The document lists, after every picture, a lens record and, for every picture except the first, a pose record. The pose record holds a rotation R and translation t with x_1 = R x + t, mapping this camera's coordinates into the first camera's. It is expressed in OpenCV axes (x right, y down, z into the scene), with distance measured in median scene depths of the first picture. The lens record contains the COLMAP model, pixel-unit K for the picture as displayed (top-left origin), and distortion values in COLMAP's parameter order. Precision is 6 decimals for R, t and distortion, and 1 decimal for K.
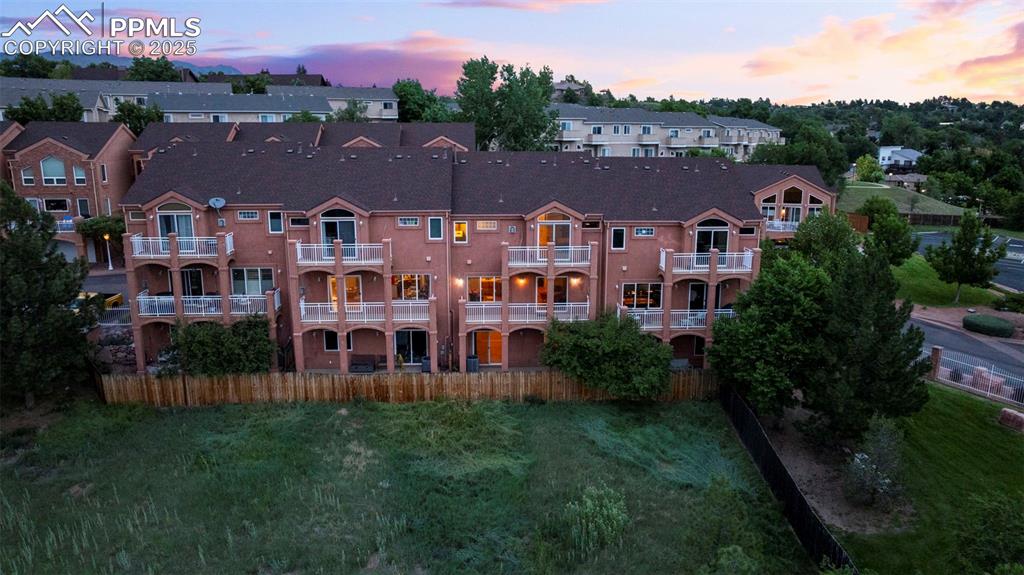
lens RADIAL K [[725.0, 0, 518.2], [0, 725.0, 281.8], [0, 0, 1]] dist [-0.047810, 0.043732]
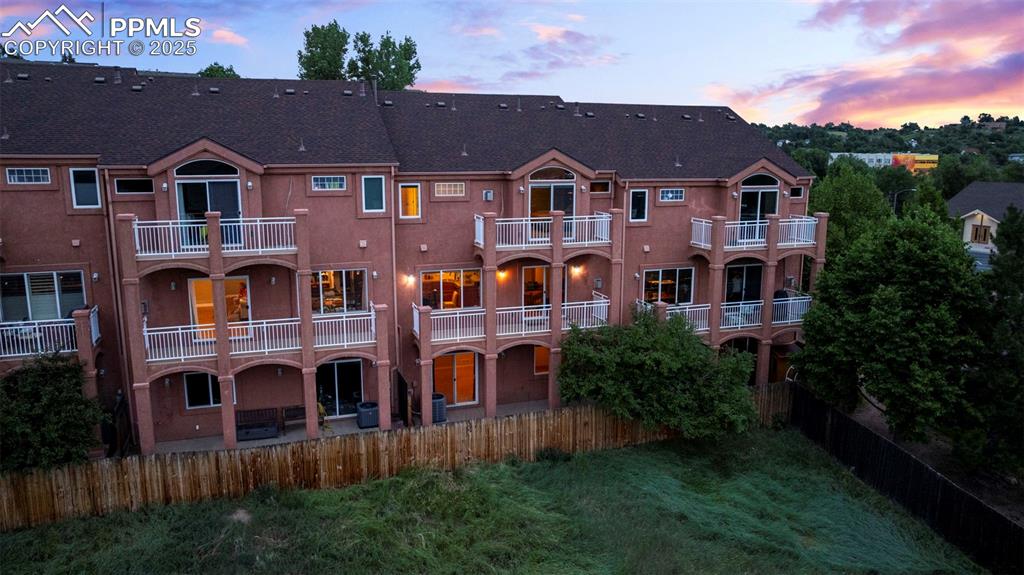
lens RADIAL K [[725.0, 0, 518.2], [0, 725.0, 281.8], [0, 0, 1]] dist [-0.047810, 0.043732]
pose [[0.962788, -0.050873, 0.265425, -0.164751], [0.058724, 0.998038, -0.021722, 0.022138], [-0.263799, 0.036501, 0.963887, 0.378499]]
